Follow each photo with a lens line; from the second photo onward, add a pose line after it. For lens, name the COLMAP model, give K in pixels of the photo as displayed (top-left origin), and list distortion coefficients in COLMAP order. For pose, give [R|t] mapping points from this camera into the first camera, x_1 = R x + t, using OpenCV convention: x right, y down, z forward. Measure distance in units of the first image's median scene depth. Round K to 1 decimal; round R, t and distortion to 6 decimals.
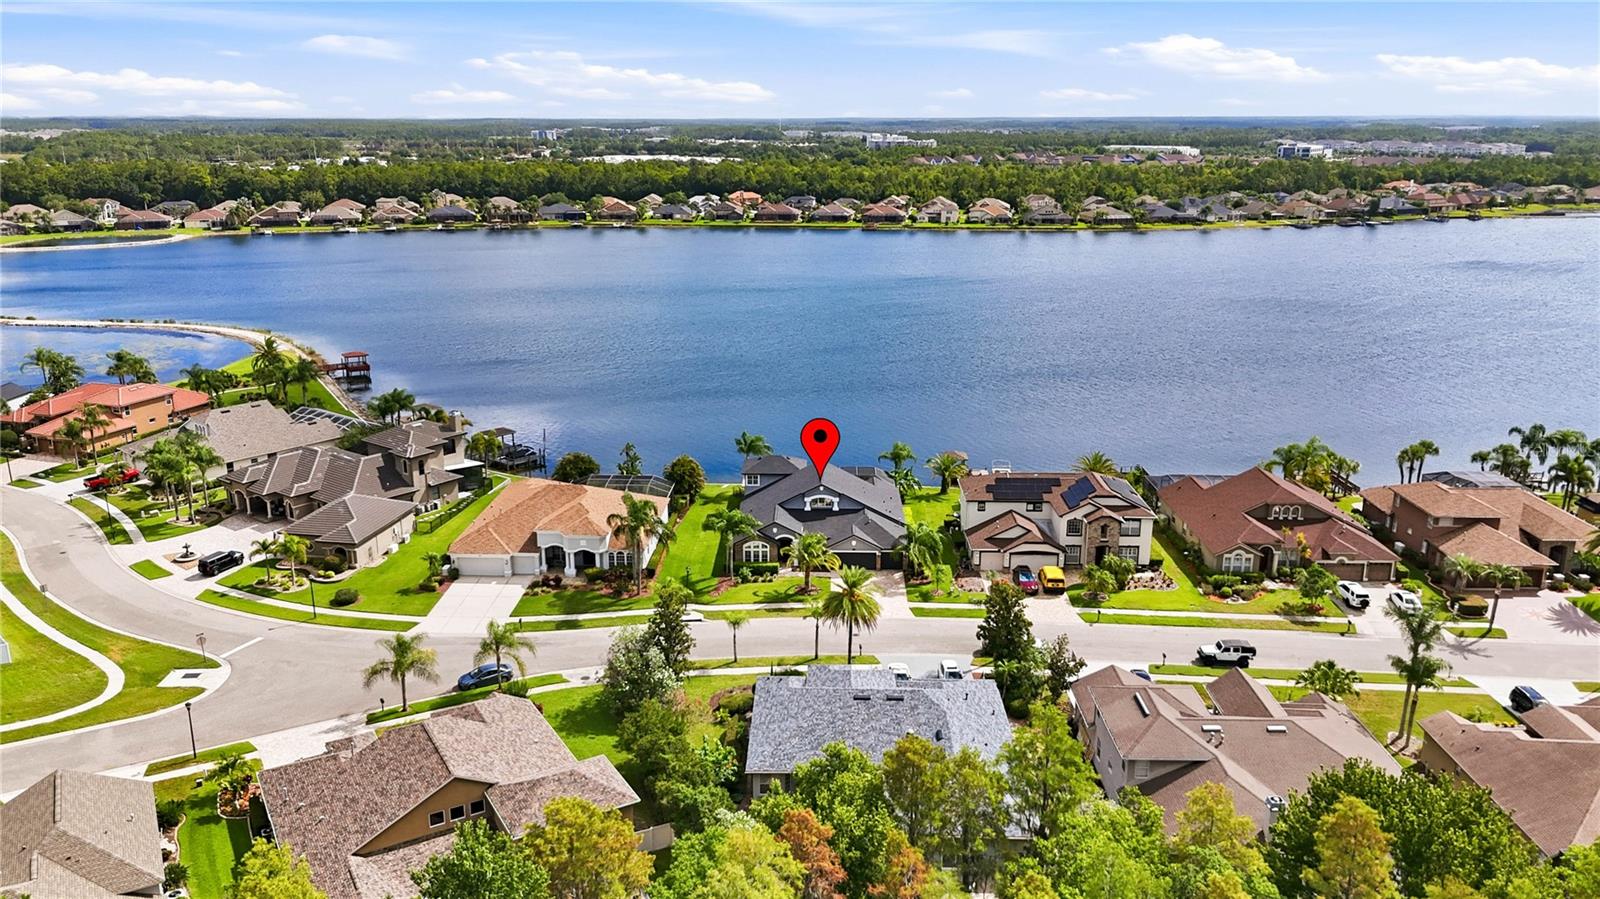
lens RADIAL K [[1174.6, 0, 807.0], [0, 1174.6, 444.7], [0, 0, 1]] dist [0.036829, -0.018675]
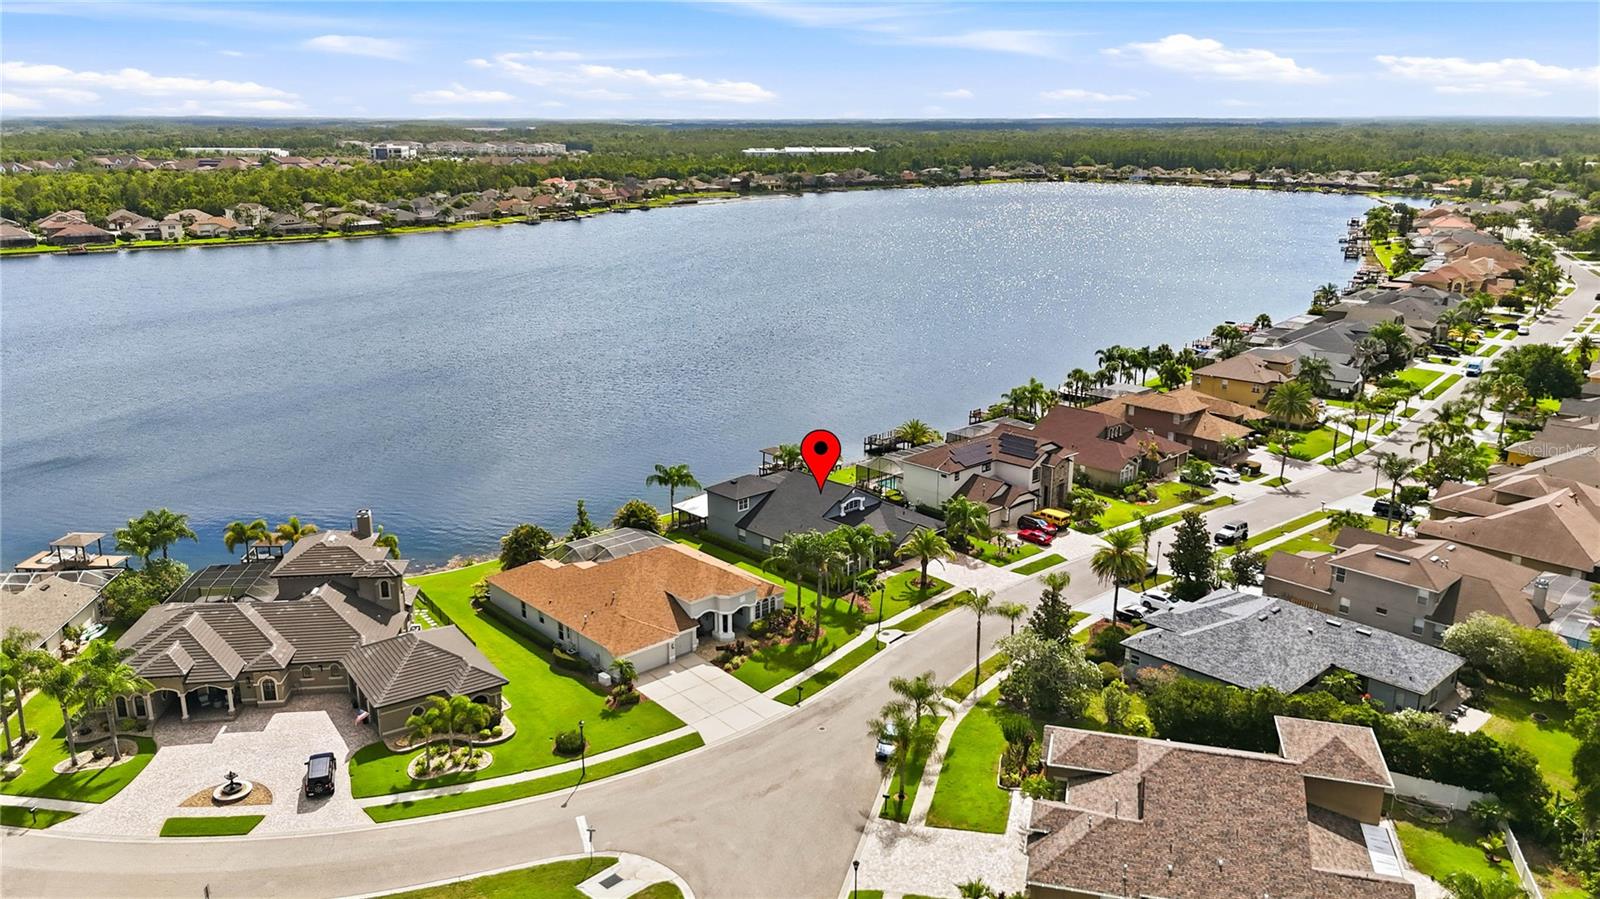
lens RADIAL K [[1174.6, 0, 804.4], [0, 1174.6, 455.3], [0, 0, 1]] dist [0.036829, -0.018675]
pose [[0.719135, -0.190490, 0.668251, -0.674017], [0.185342, 0.979433, 0.079740, -0.079032], [-0.669697, 0.066512, 0.739650, 0.275509]]
